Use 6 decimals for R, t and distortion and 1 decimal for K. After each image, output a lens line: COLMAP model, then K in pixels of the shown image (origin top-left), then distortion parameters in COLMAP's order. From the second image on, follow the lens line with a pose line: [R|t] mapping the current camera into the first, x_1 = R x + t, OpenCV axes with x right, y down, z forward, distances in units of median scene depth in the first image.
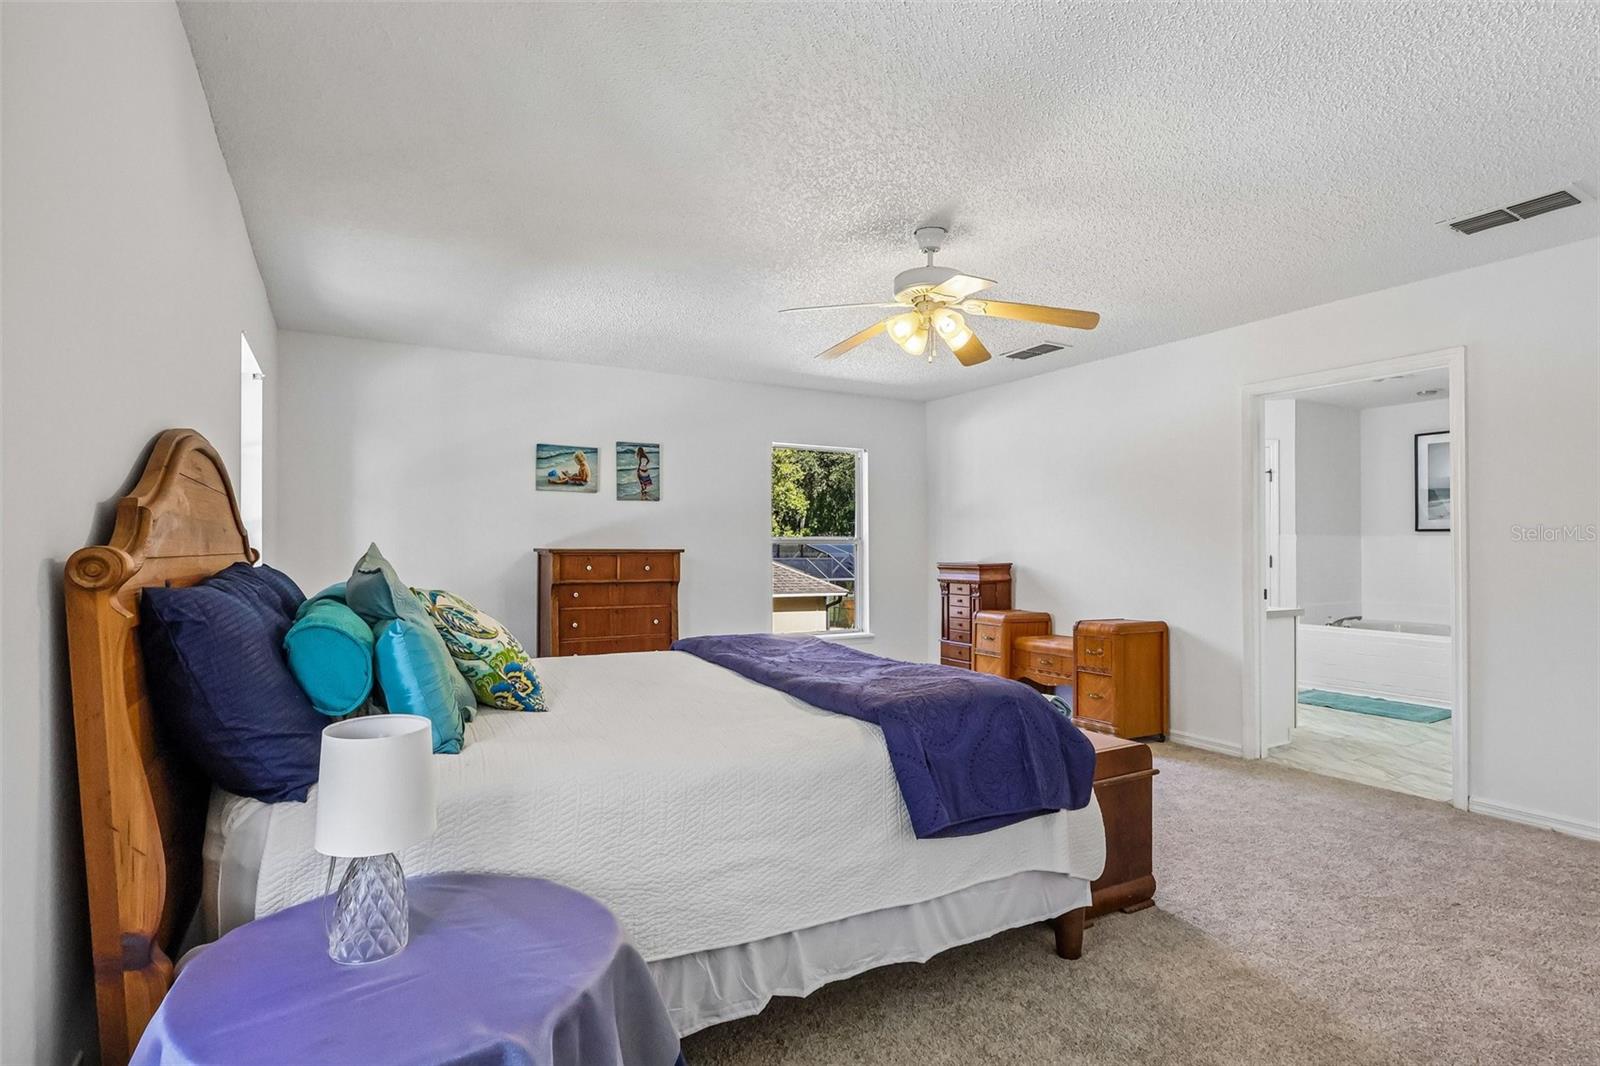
lens RADIAL K [[804.6, 0, 800.0], [0, 804.6, 533.0], [0, 0, 1]] dist [-0.020107, -0.000049]
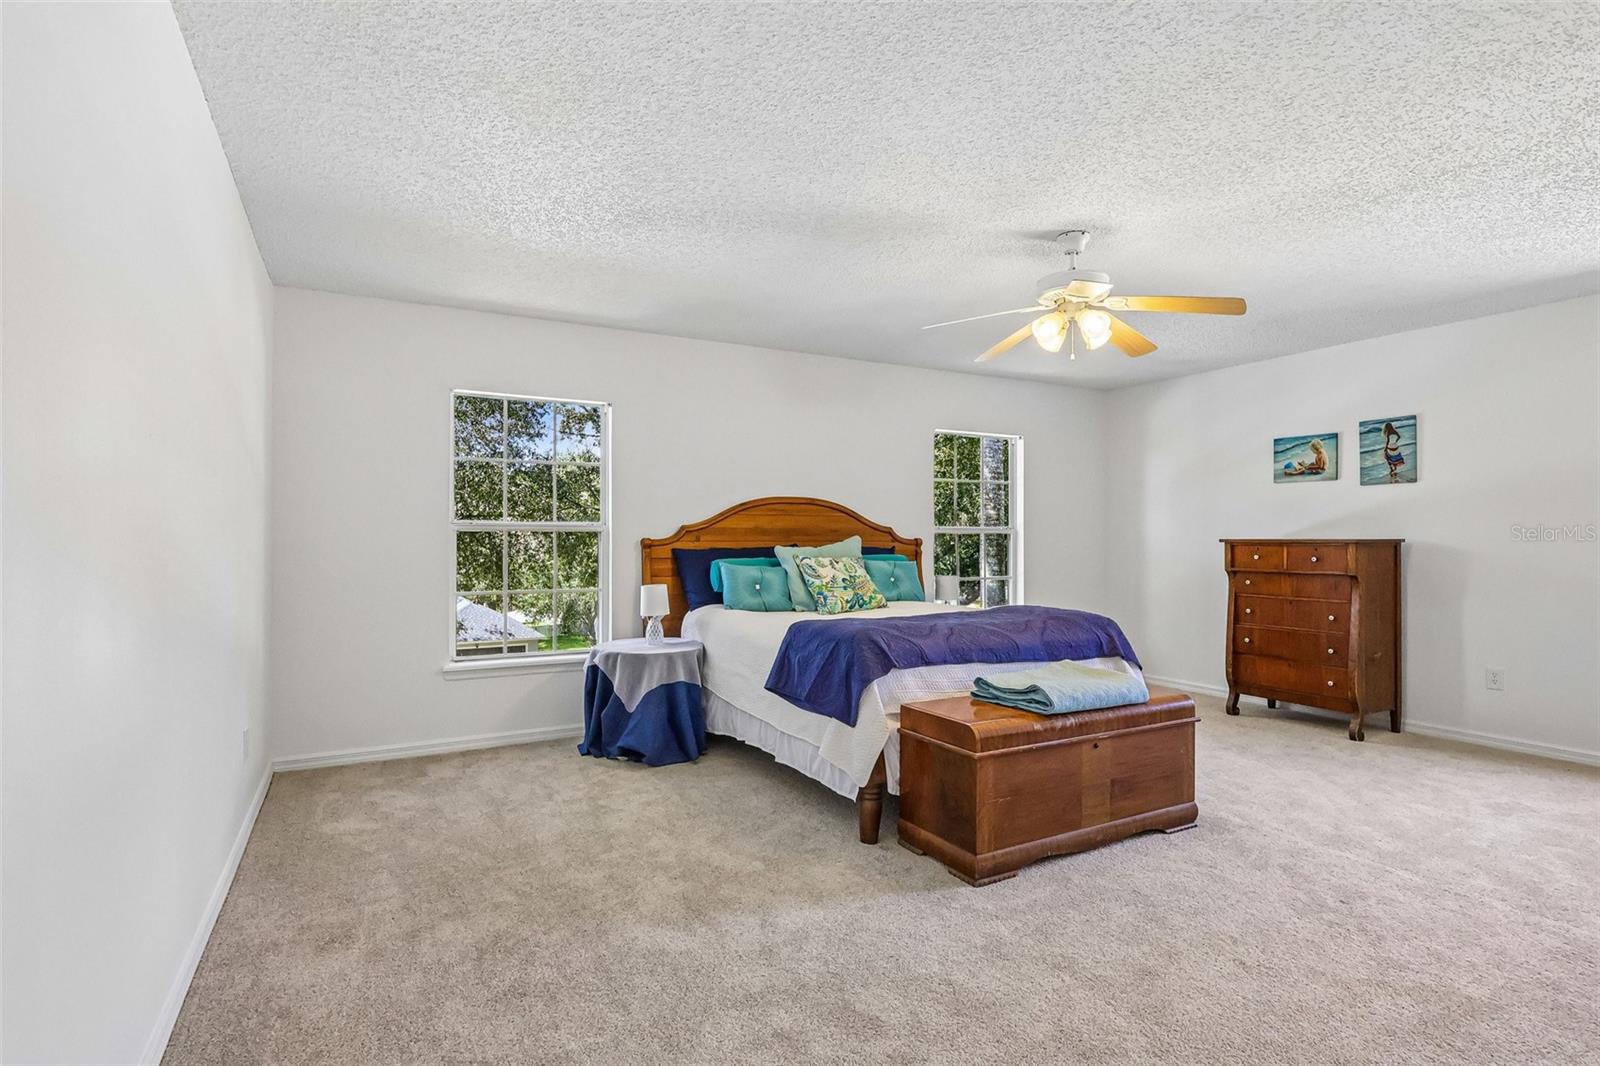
lens RADIAL K [[804.6, 0, 800.0], [0, 804.6, 533.0], [0, 0, 1]] dist [-0.020107, -0.000049]
pose [[-0.021731, -0.010221, -0.999712, 0.706928], [0.018314, 0.999776, -0.010620, 0.011166], [0.999596, -0.018540, -0.021538, 0.389234]]
